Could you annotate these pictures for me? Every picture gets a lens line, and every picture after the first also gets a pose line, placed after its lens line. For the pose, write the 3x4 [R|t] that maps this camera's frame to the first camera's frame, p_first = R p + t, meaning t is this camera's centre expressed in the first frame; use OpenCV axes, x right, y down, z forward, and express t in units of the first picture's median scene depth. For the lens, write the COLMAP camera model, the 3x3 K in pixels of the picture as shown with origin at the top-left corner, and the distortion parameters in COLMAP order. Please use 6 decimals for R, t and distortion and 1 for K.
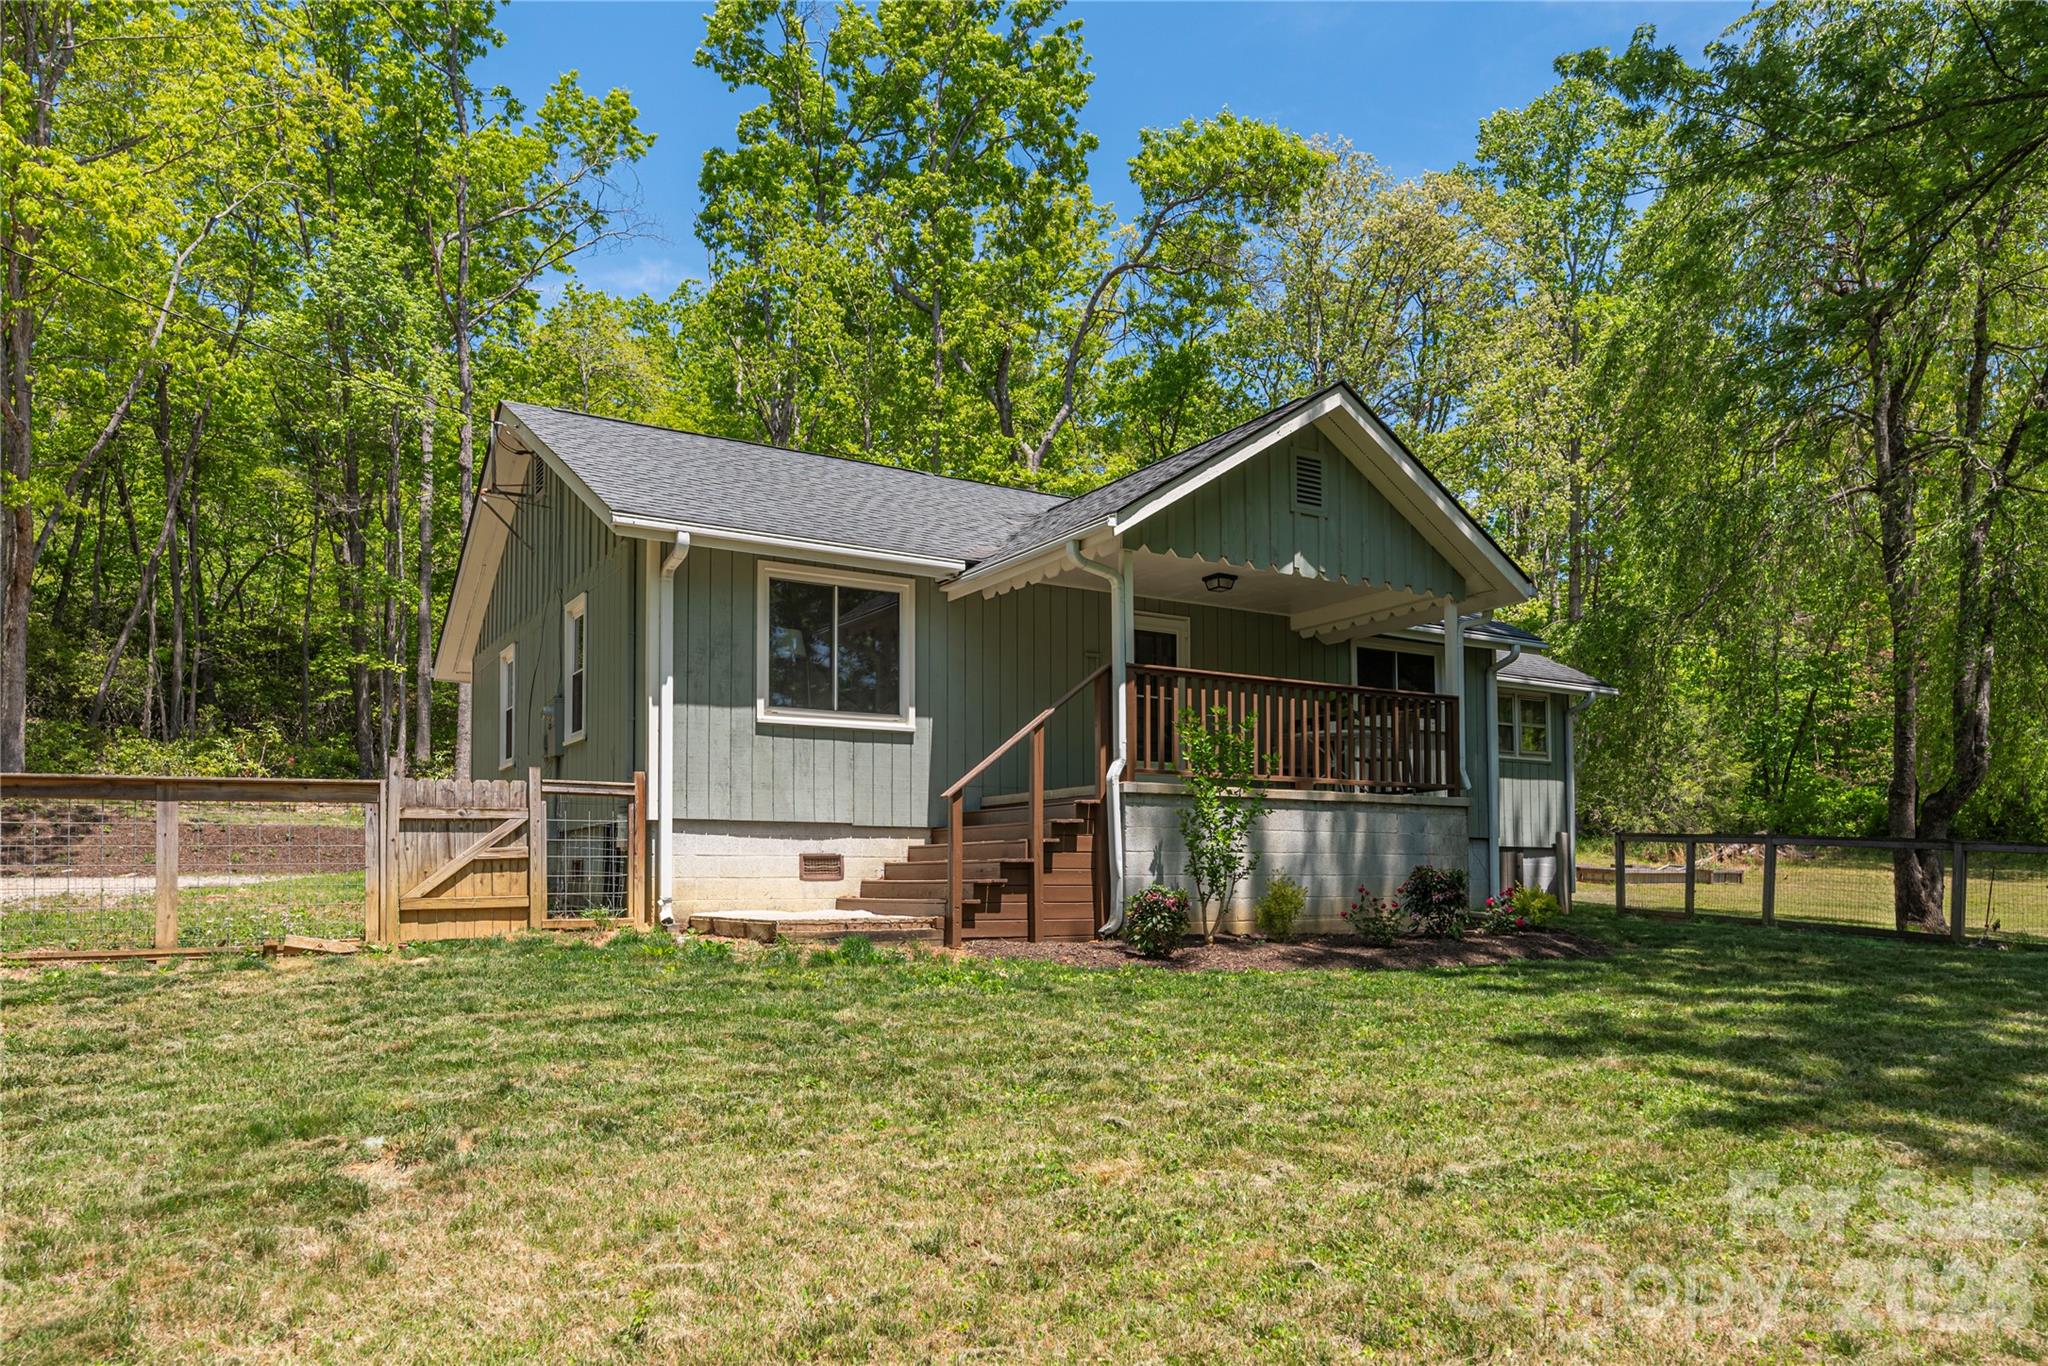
lens RADIAL K [[1445.1, 0, 1026.7], [0, 1445.1, 767.9], [0, 0, 1]] dist [-0.013429, -0.004684]
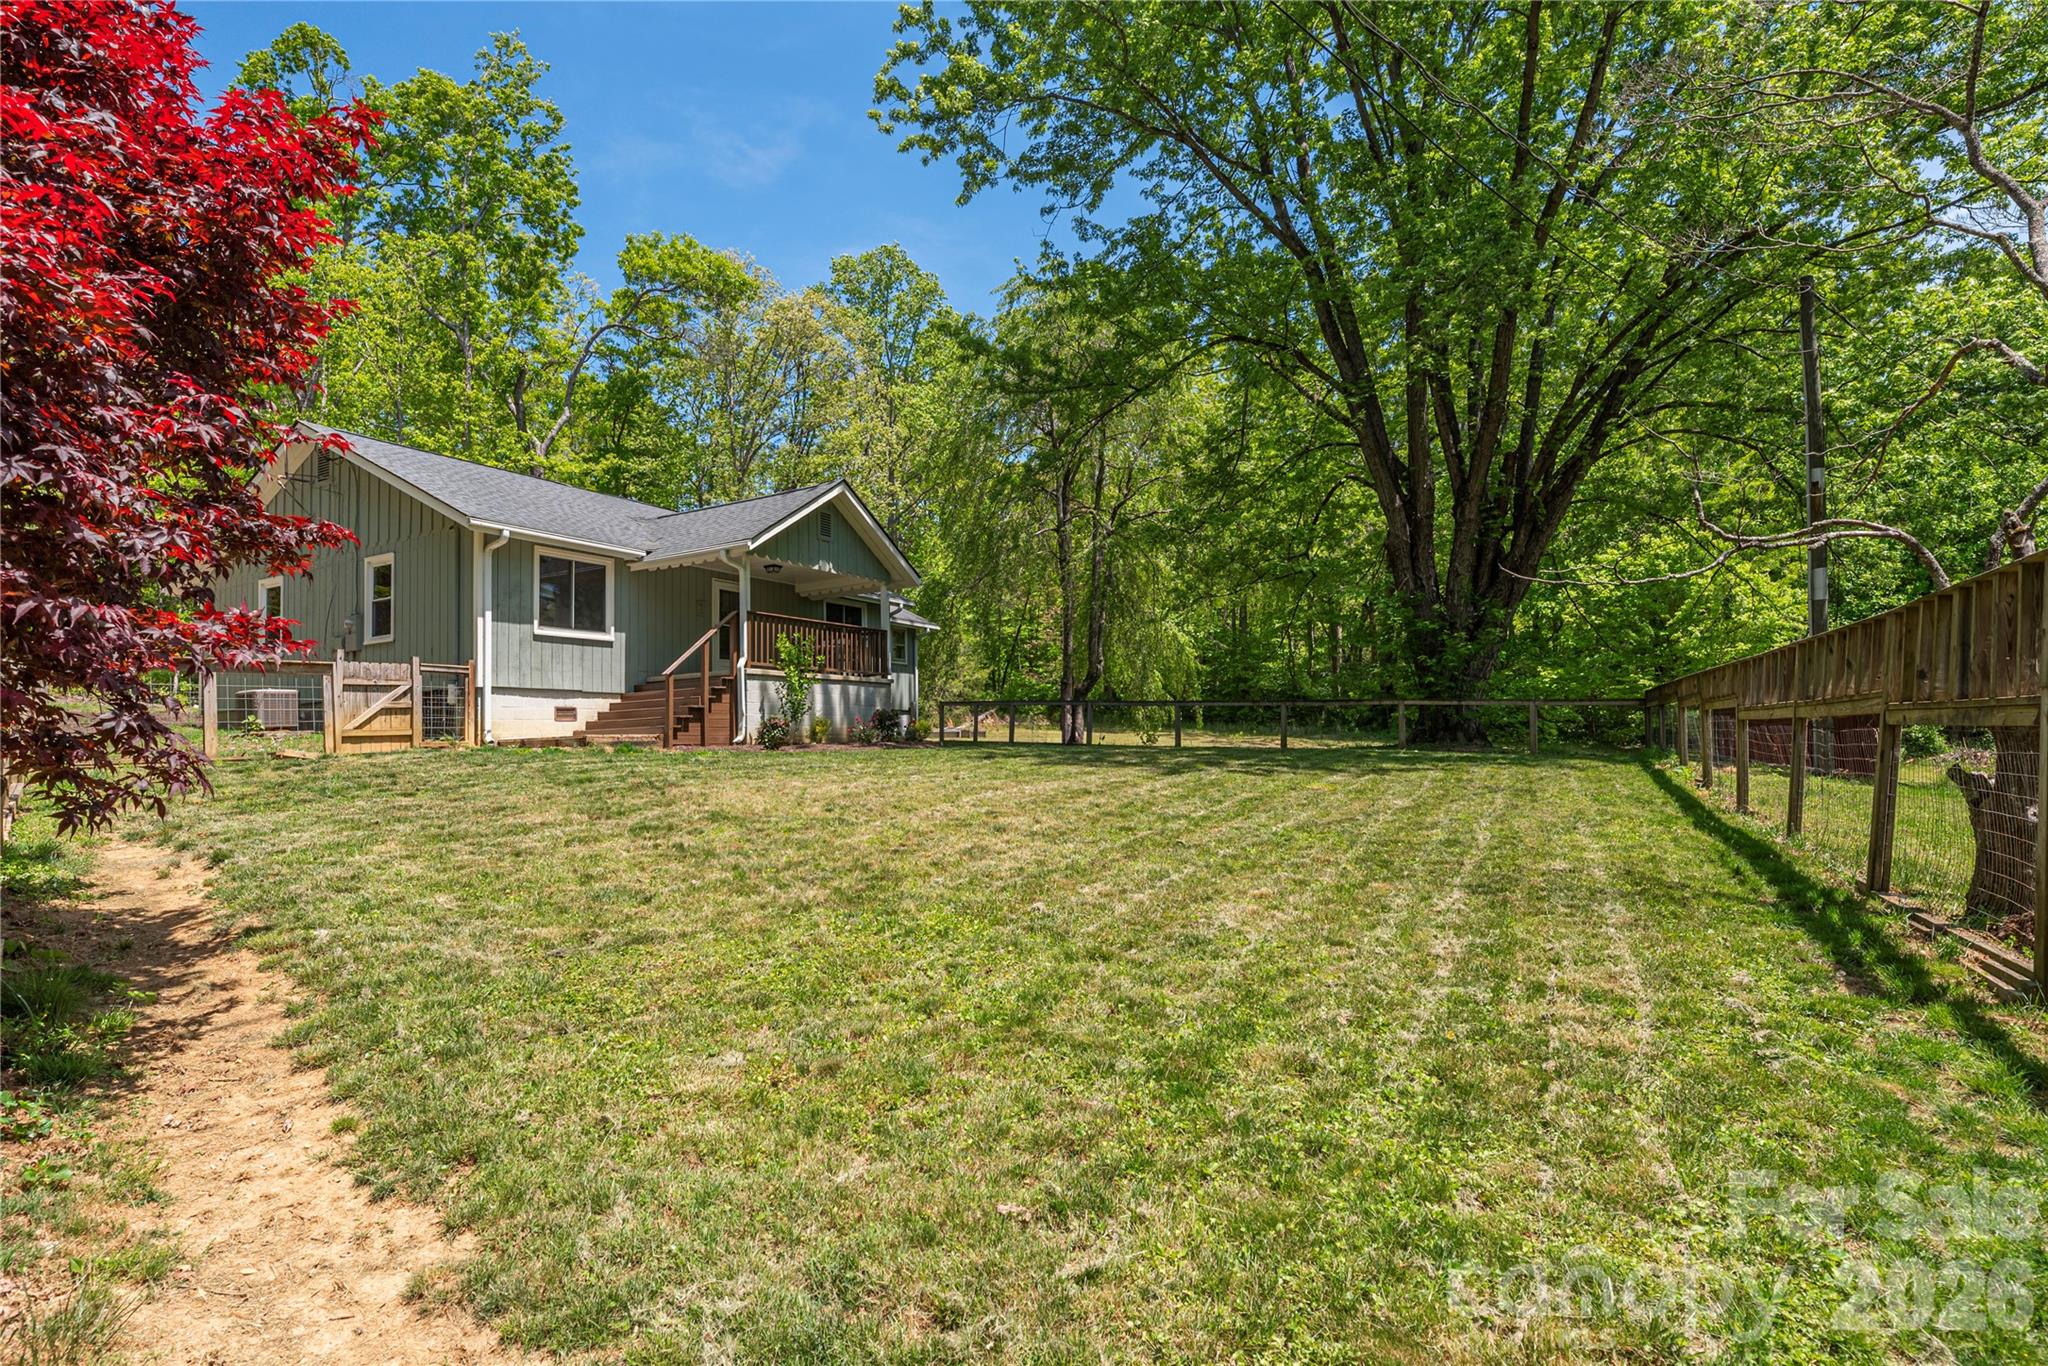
lens RADIAL K [[1110.2, 0, 1024.0], [0, 1110.2, 683.0], [0, 0, 1]] dist [-0.000132, -0.000044]
pose [[0.869572, 0.005139, 0.493779, -0.334693], [-0.009425, 0.999936, 0.006192, 0.015401], [-0.493716, -0.010038, 0.869565, -0.517202]]
